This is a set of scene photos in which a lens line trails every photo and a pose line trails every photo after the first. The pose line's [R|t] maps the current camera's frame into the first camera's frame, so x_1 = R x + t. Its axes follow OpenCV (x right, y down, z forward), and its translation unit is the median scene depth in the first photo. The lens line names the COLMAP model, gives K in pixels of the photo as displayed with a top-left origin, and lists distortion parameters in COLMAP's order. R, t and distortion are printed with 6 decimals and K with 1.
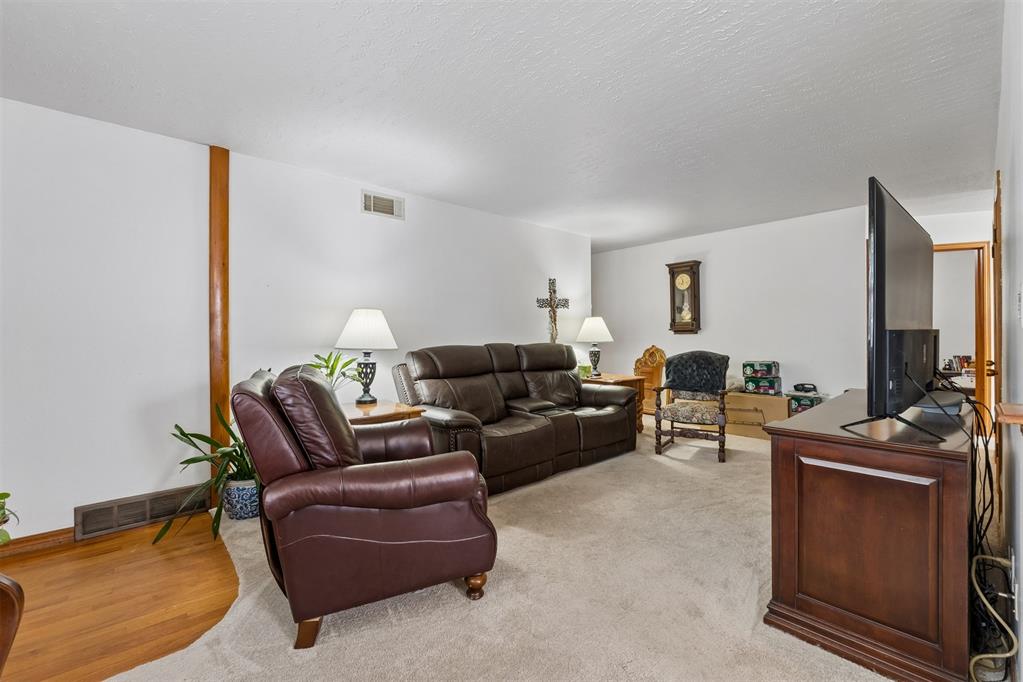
lens RADIAL K [[436.2, 0, 510.2], [0, 436.2, 333.9], [0, 0, 1]] dist [-0.006265, 0.000402]
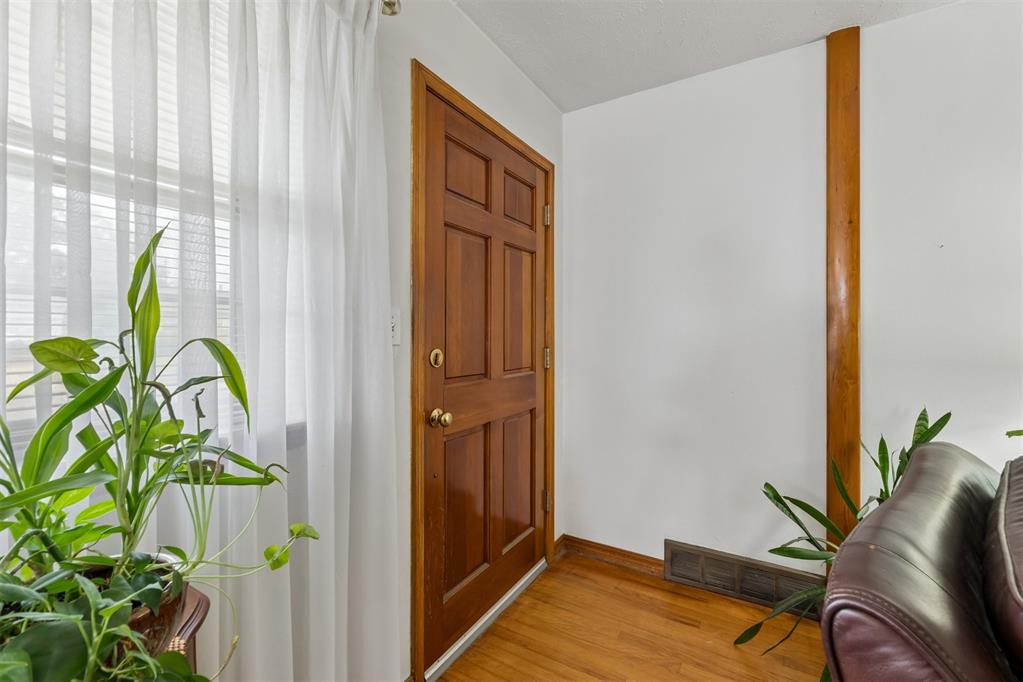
lens RADIAL K [[436.2, 0, 514.5], [0, 436.2, 334.7], [0, 0, 1]] dist [-0.006265, 0.000402]
pose [[0.301256, 0.005902, -0.953525, -0.204005], [0.001648, 0.999976, 0.006710, -0.008761], [0.953542, -0.003593, 0.301239, 0.340819]]
